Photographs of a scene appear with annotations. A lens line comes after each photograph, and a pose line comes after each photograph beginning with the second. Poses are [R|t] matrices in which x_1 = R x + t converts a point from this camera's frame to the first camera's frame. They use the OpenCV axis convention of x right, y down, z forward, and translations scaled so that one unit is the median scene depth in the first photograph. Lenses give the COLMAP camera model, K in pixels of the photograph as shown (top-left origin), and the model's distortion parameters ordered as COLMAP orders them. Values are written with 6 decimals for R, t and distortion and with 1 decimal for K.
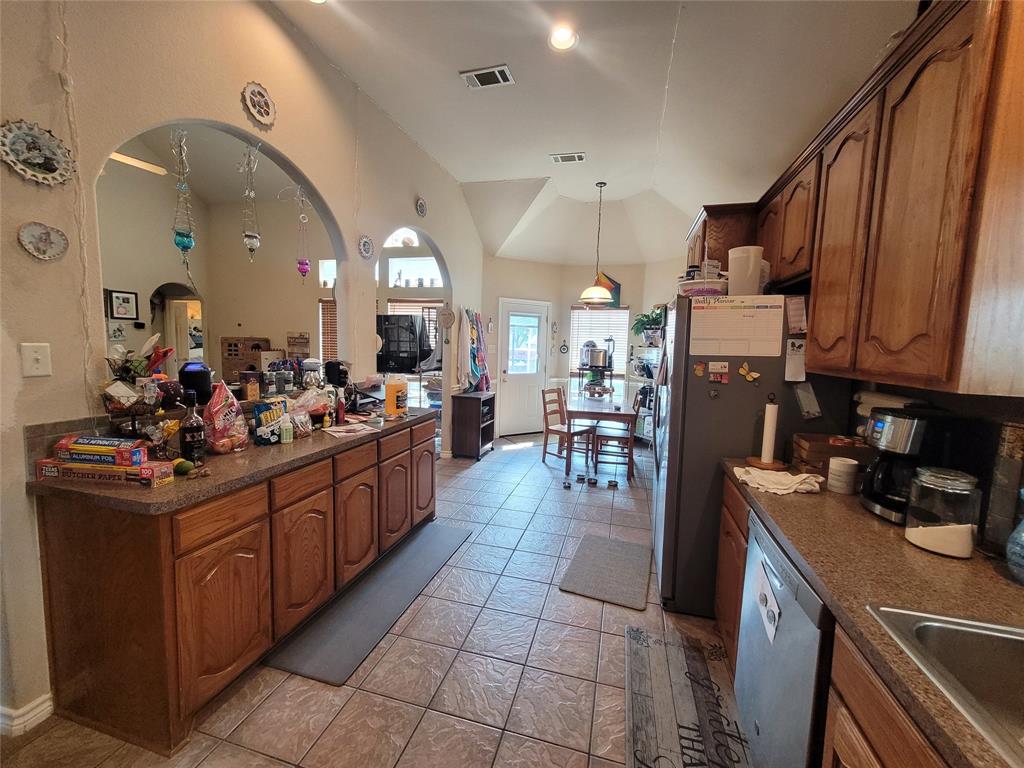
lens RADIAL K [[401.7, 0, 520.3], [0, 401.7, 377.6], [0, 0, 1]] dist [0.003120, -0.000707]
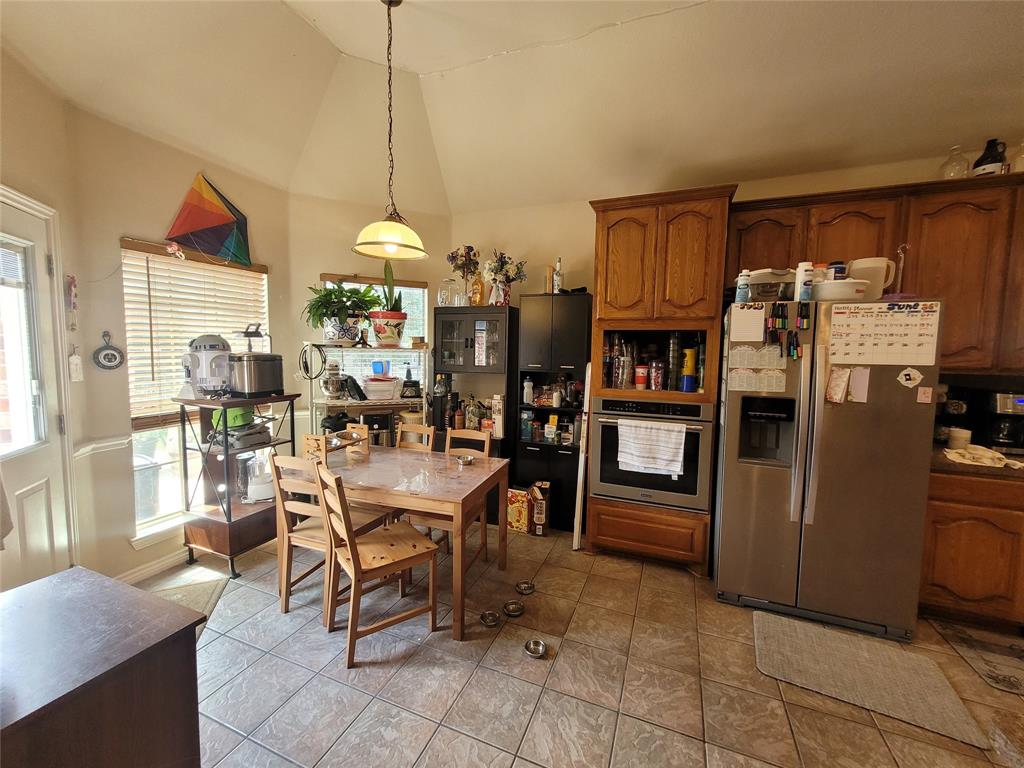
lens RADIAL K [[401.7, 0, 525.0], [0, 401.7, 378.0], [0, 0, 1]] dist [0.003120, -0.000707]
pose [[0.112966, -0.103543, 0.988189, -0.472778], [0.072622, 0.992756, 0.095720, -0.140420], [-0.990941, 0.060951, 0.119667, 1.399106]]
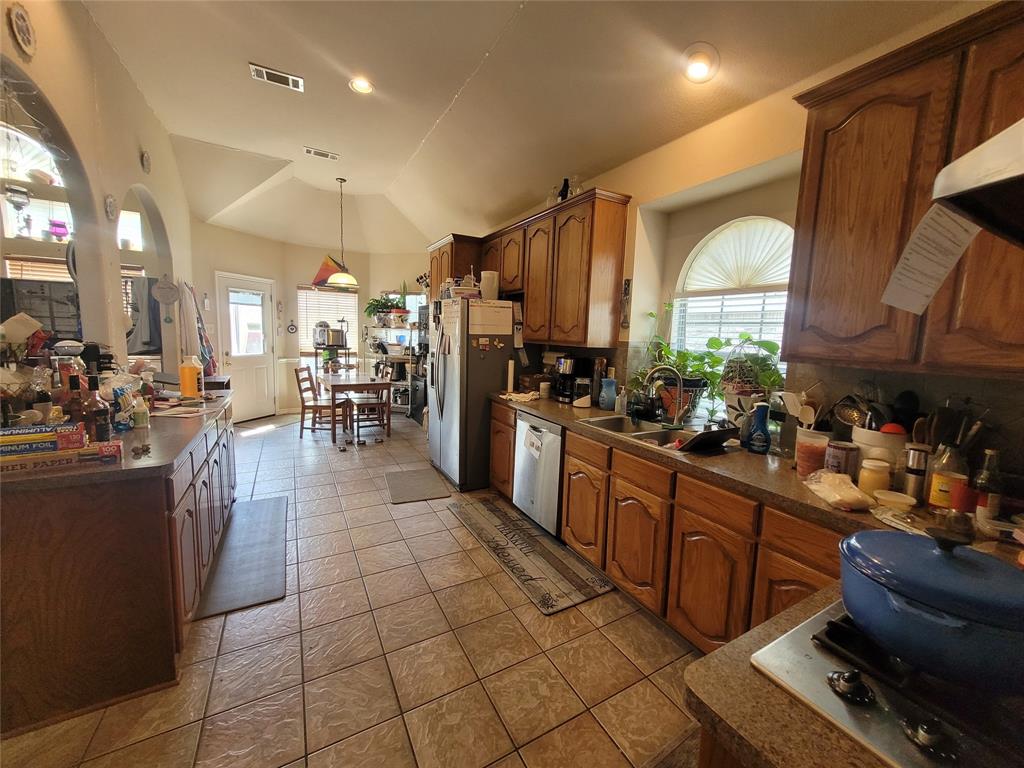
lens RADIAL K [[401.7, 0, 521.4], [0, 401.7, 377.6], [0, 0, 1]] dist [0.003120, -0.000707]
pose [[0.709907, -0.082160, 0.699486, -0.456089], [0.045916, 0.996459, 0.070442, 0.012106], [-0.702797, -0.017890, 0.711166, -0.253168]]
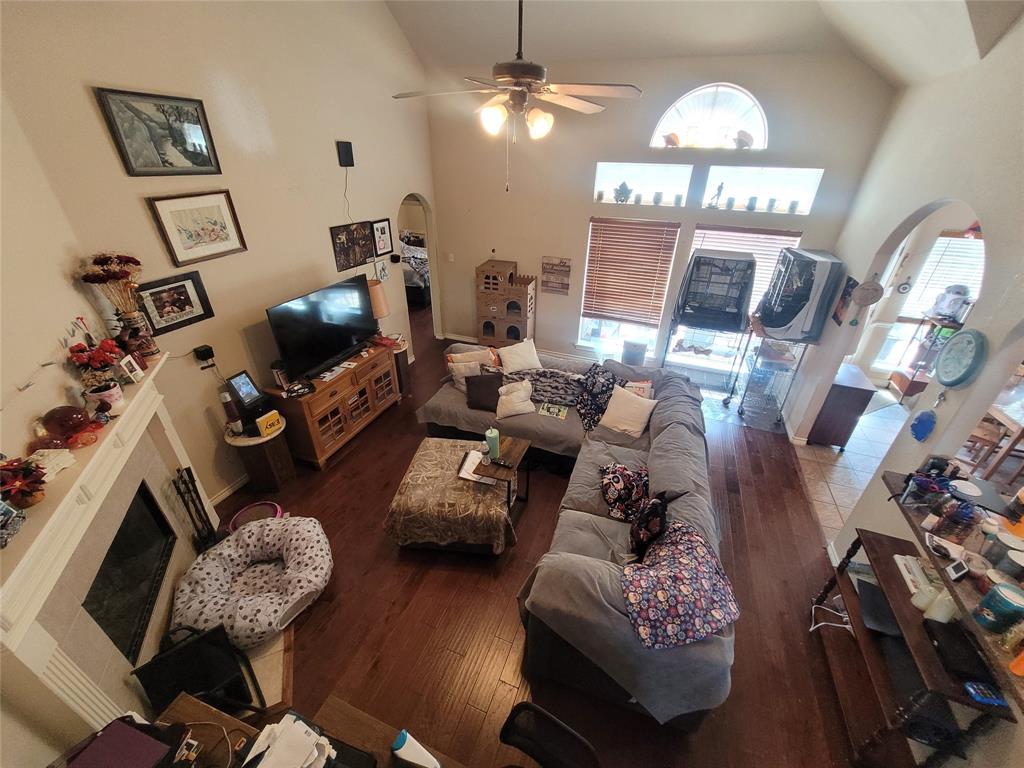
lens RADIAL K [[401.7, 0, 519.8], [0, 401.7, 375.7], [0, 0, 1]] dist [0.003120, -0.000707]
pose [[0.996003, 0.037757, -0.080947, -1.342083], [-0.001664, 0.913949, 0.405826, -0.549228], [0.089304, -0.404069, 0.910359, 0.339477]]
